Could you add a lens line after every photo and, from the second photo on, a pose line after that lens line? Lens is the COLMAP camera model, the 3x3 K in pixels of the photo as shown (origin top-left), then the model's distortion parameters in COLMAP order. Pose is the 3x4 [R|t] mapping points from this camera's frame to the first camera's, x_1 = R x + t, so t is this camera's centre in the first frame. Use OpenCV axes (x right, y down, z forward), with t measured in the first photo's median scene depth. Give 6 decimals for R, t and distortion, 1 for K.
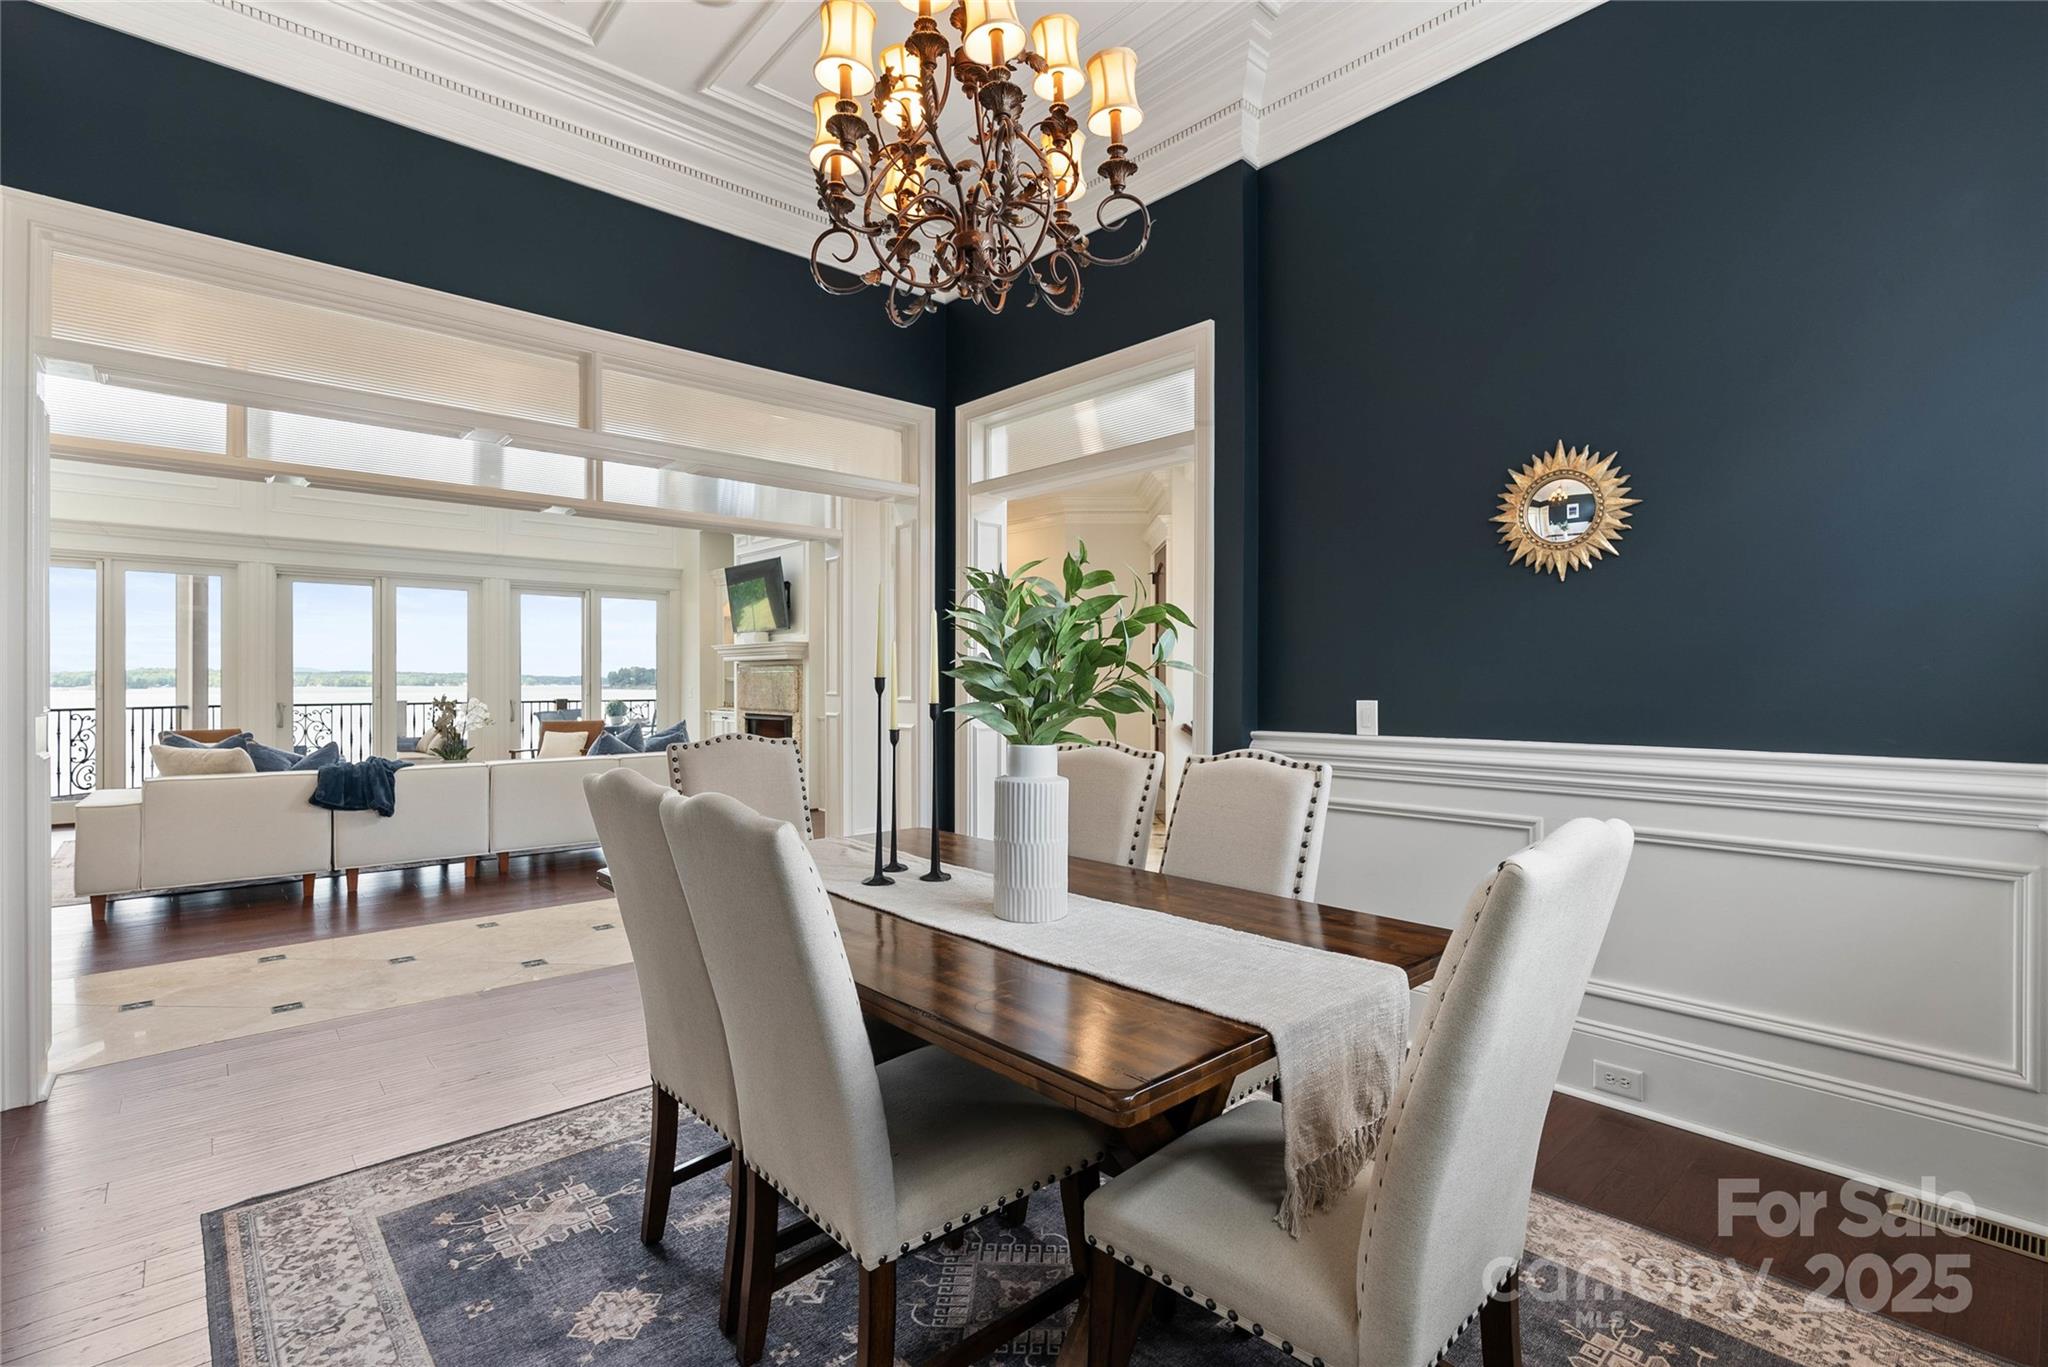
lens RADIAL K [[932.8, 0, 1024.0], [0, 932.8, 683.5], [0, 0, 1]] dist [0.000489, 0.000171]
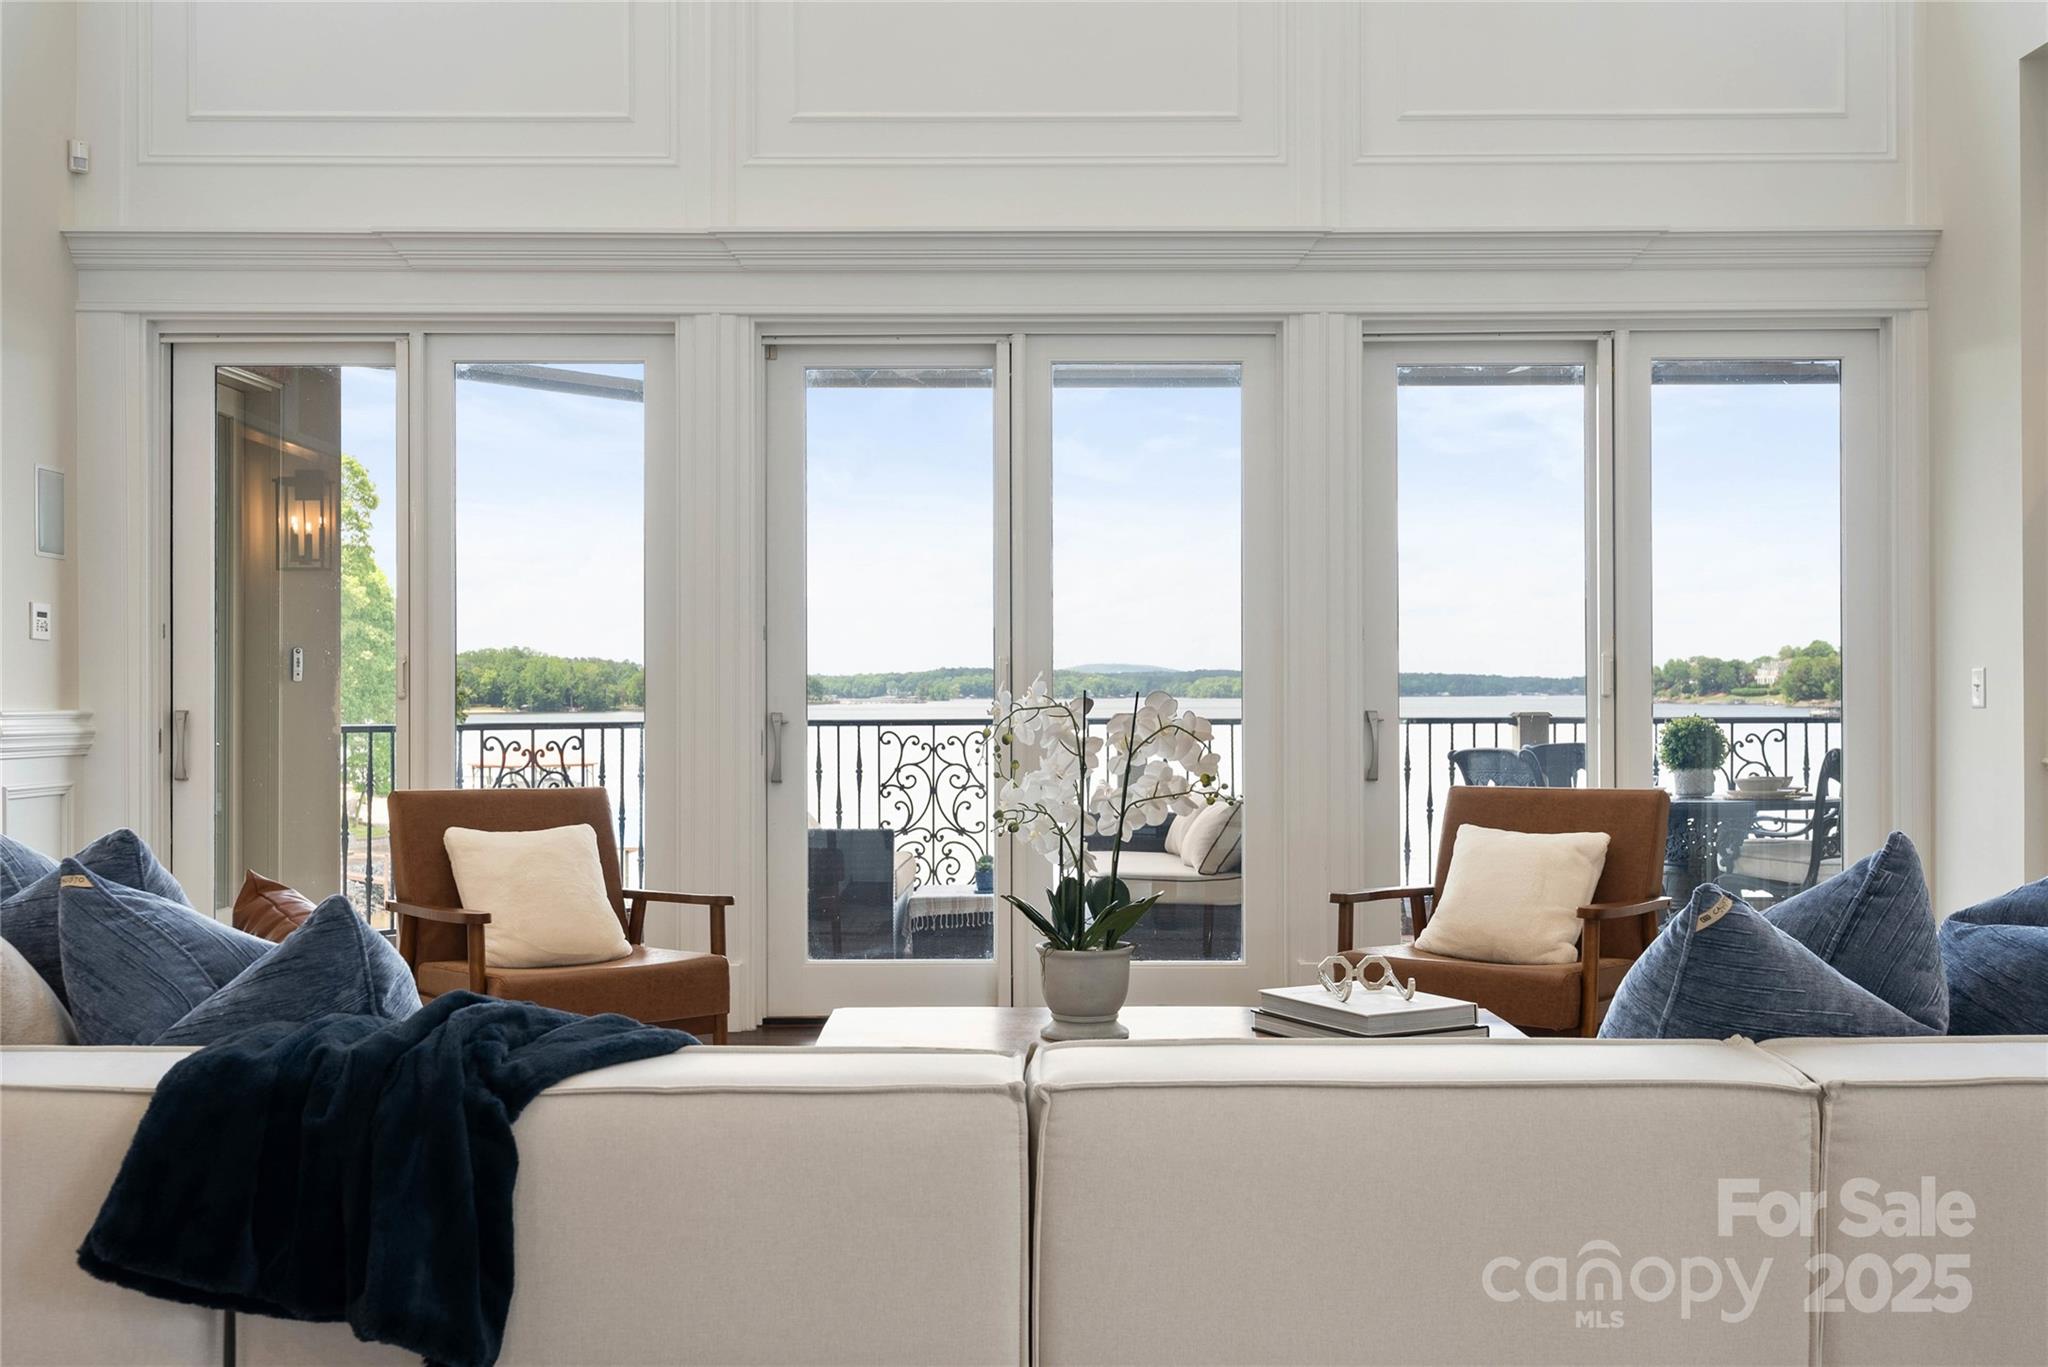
lens RADIAL K [[2022.0, 0, 989.5], [0, 2022.0, 699.0], [0, 0, 1]] dist [0.026812, -0.015466]
pose [[0.743733, 0.001510, -0.668475, -0.203838], [0.001333, 0.999992, 0.003742, 0.011483], [0.668475, -0.003674, 0.743725, 0.435365]]
